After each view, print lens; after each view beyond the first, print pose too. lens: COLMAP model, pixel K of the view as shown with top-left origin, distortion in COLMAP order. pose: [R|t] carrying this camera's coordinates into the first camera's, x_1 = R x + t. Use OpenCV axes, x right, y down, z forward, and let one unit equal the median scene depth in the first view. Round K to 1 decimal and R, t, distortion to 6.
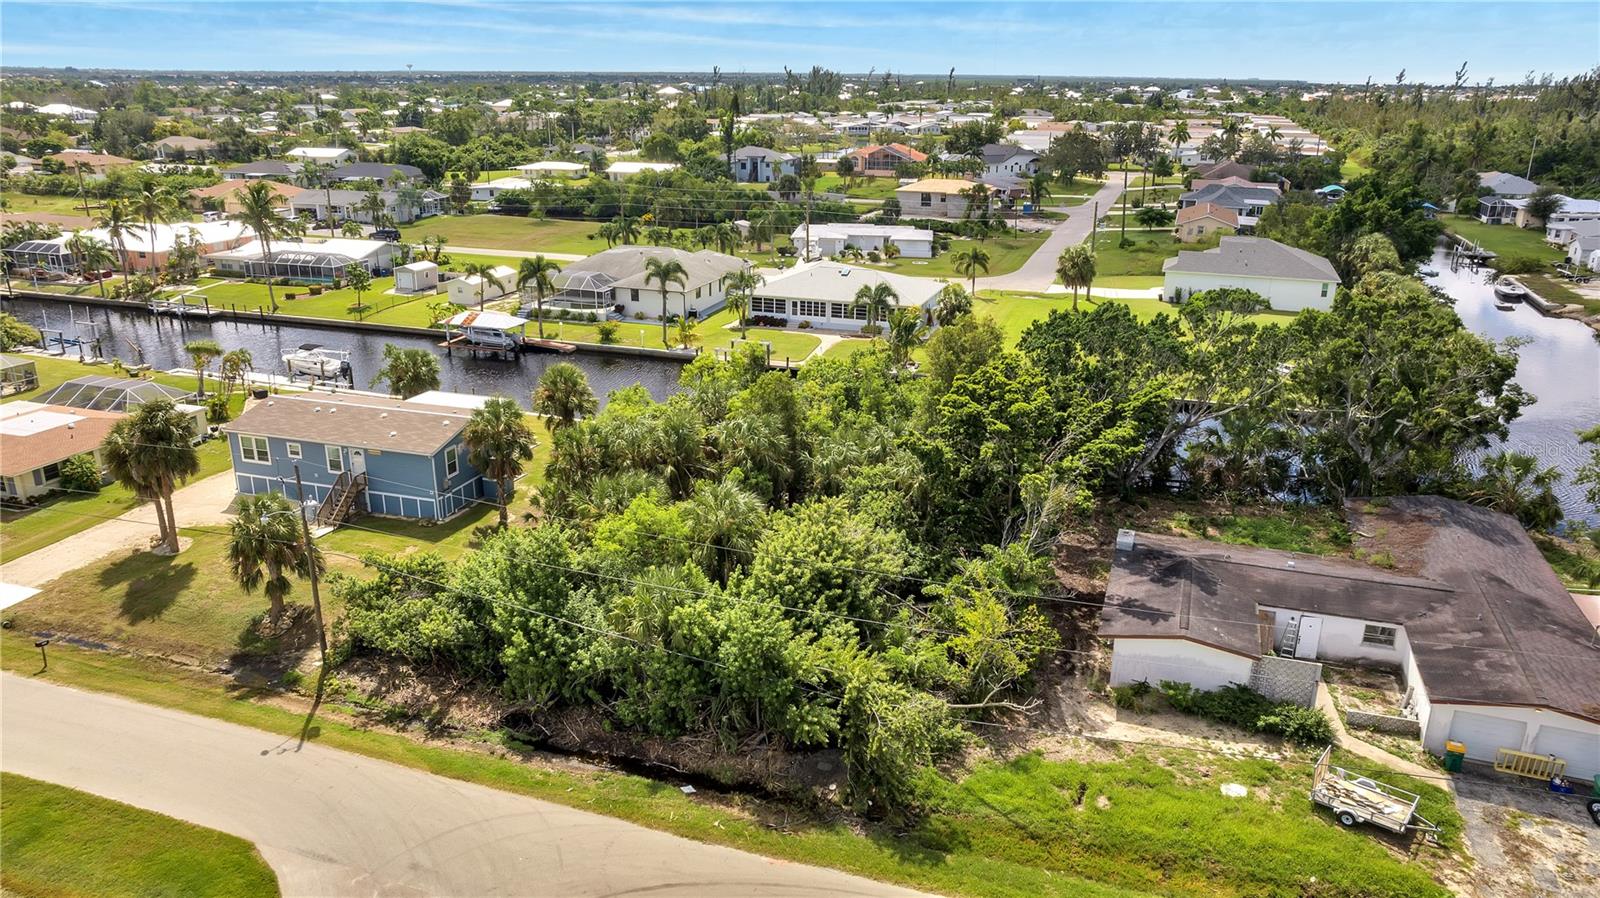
lens RADIAL K [[1120.8, 0, 800.0], [0, 1120.8, 449.0], [0, 0, 1]] dist [-0.016733, -0.000566]
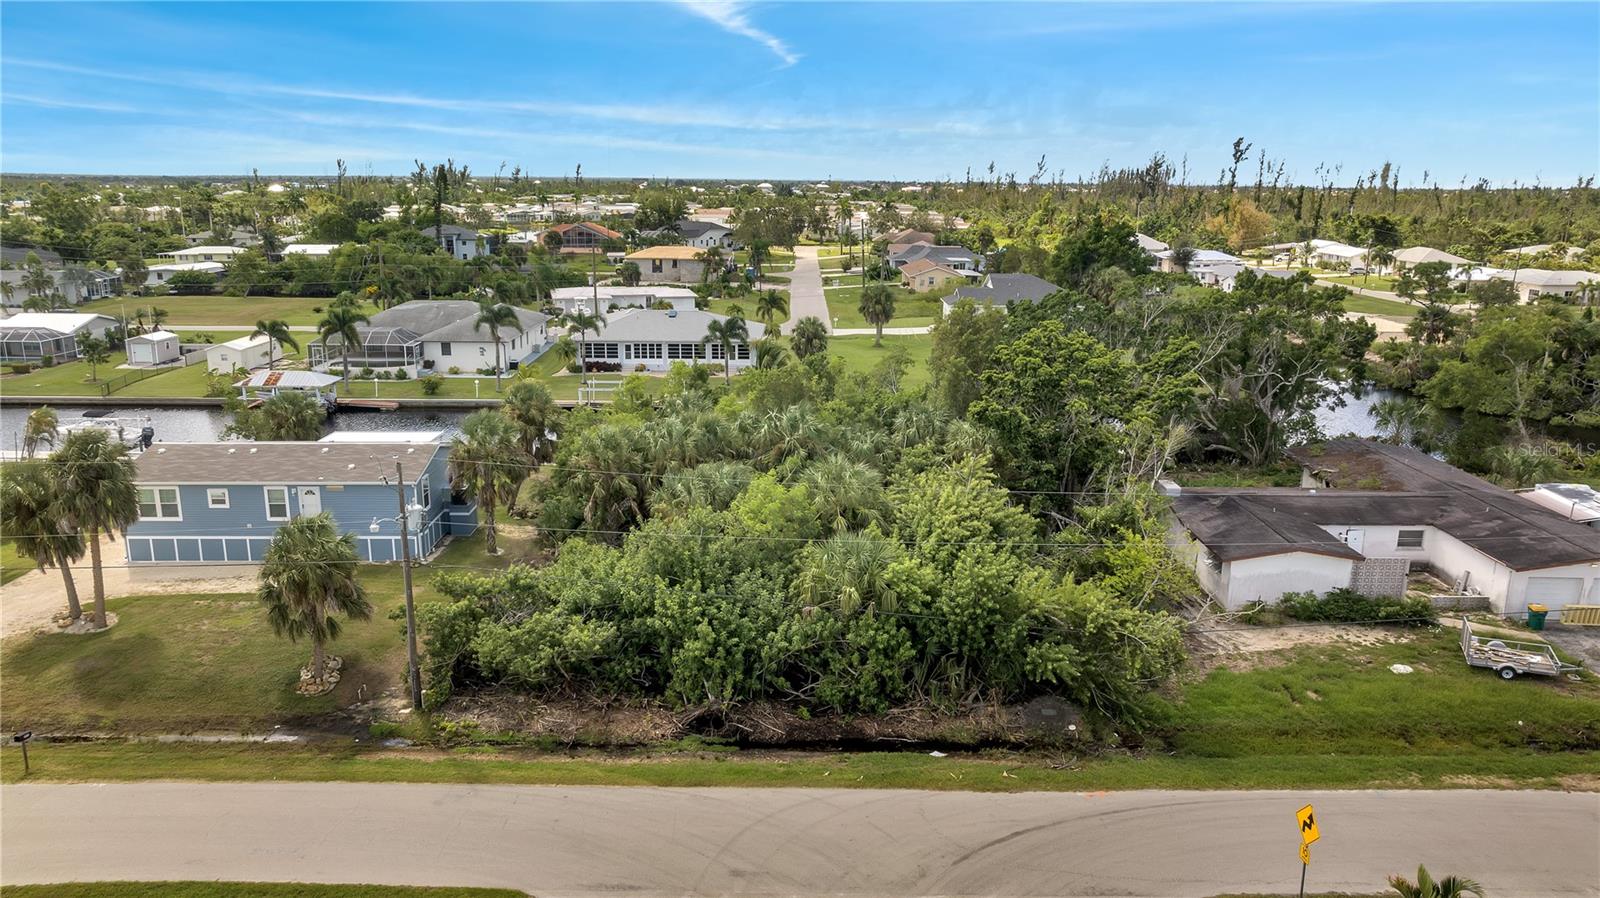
lens RADIAL K [[1120.8, 0, 800.0], [0, 1120.8, 449.0], [0, 0, 1]] dist [-0.016733, -0.000566]
pose [[0.944891, -0.077062, 0.318187, -0.185285], [0.103738, 0.992296, -0.067734, 0.039631], [-0.310516, 0.097010, 0.945605, 0.050855]]
